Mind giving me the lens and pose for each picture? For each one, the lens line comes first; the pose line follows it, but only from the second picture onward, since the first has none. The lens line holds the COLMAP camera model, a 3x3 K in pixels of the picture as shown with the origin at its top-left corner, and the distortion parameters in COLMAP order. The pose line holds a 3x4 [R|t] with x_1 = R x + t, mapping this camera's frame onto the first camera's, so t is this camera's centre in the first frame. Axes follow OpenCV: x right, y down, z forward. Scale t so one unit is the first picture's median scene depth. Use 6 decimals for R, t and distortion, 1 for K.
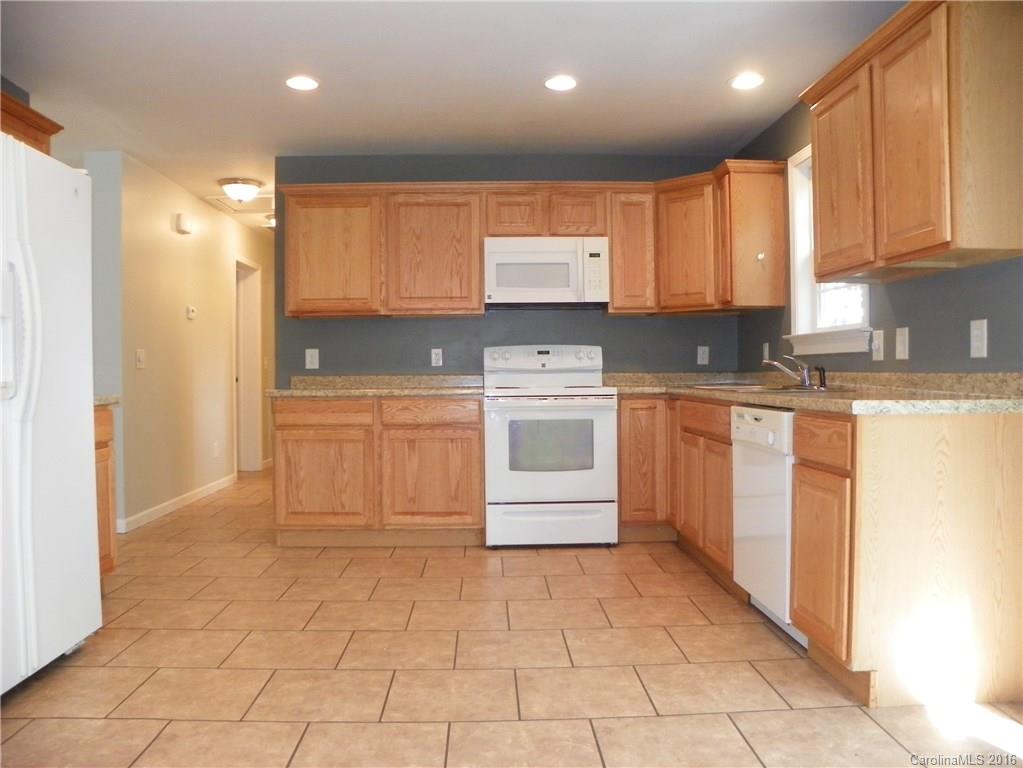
lens RADIAL K [[782.9, 0, 507.1], [0, 782.9, 380.9], [0, 0, 1]] dist [-0.142810, 0.079288]
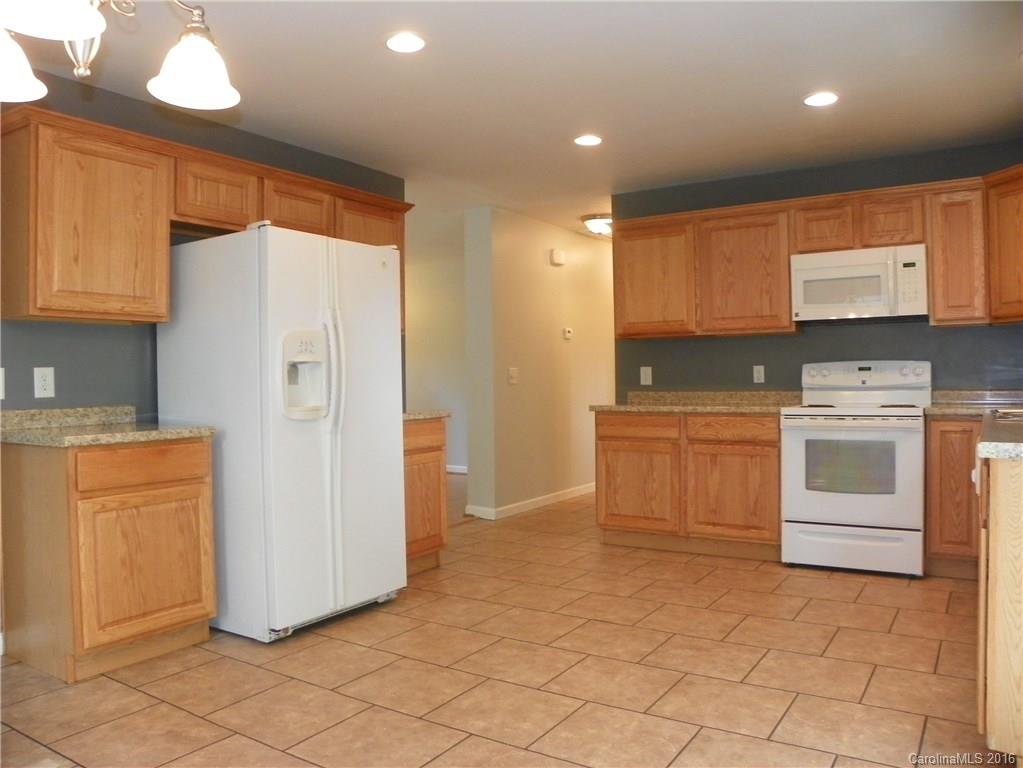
lens RADIAL K [[782.9, 0, 507.1], [0, 782.9, 380.9], [0, 0, 1]] dist [-0.142810, 0.079288]
pose [[0.820089, -0.001306, -0.572235, 0.248241], [0.000276, 0.999998, -0.001887, -0.022015], [0.572237, 0.001389, 0.820087, -0.018869]]
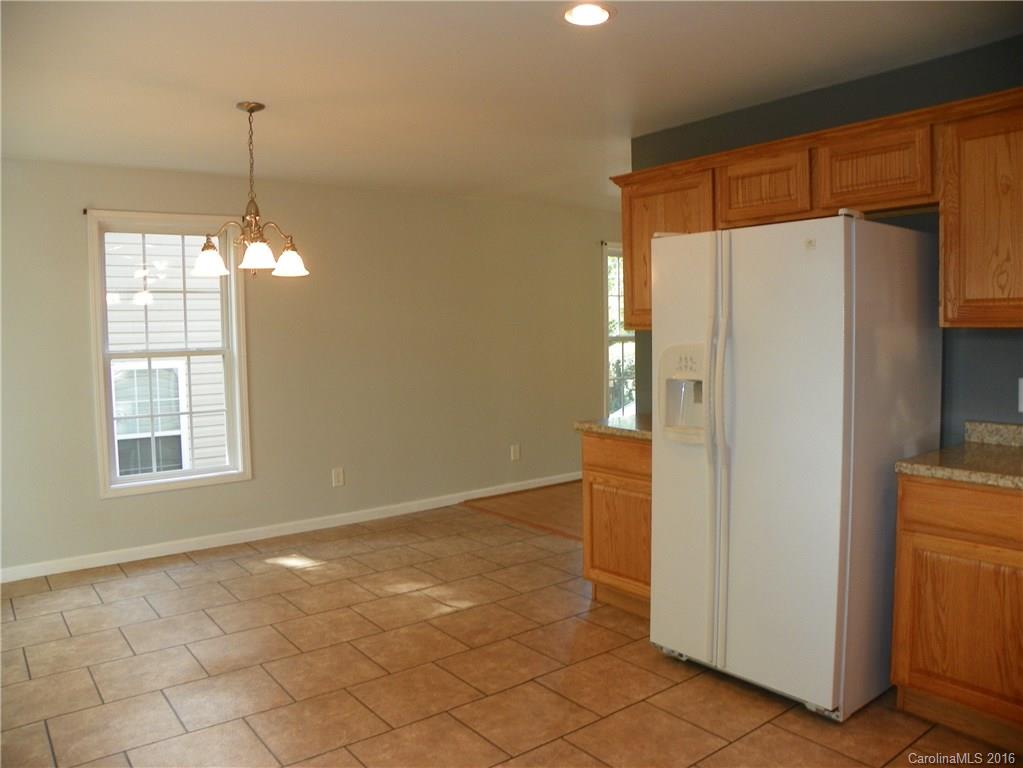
lens RADIAL K [[782.9, 0, 507.1], [0, 782.9, 380.9], [0, 0, 1]] dist [-0.142810, 0.079288]
pose [[-0.812559, 0.063591, -0.579400, 0.181441], [0.017290, 0.996223, 0.085092, -0.100739], [0.582622, 0.059124, -0.810590, 0.933715]]
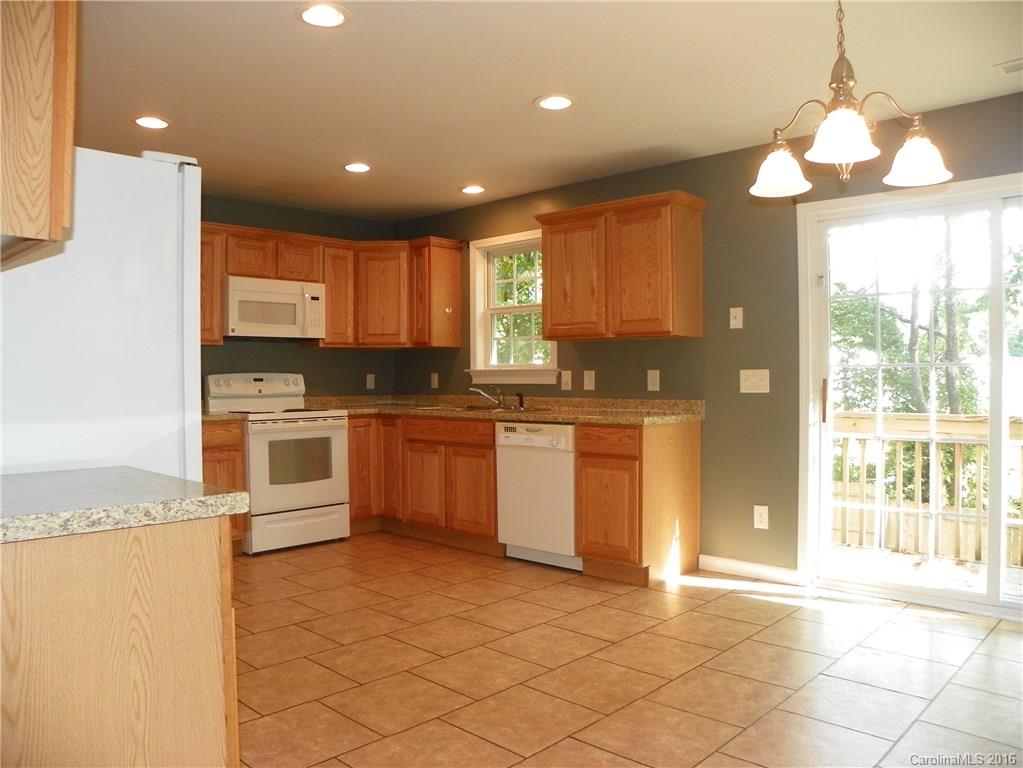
lens RADIAL K [[782.9, 0, 507.1], [0, 782.9, 380.9], [0, 0, 1]] dist [-0.142810, 0.079288]
pose [[0.711038, -0.000148, 0.703153, -0.540867], [0.008717, 0.999925, -0.008603, -0.024328], [-0.703099, 0.012246, 0.710986, -0.048589]]
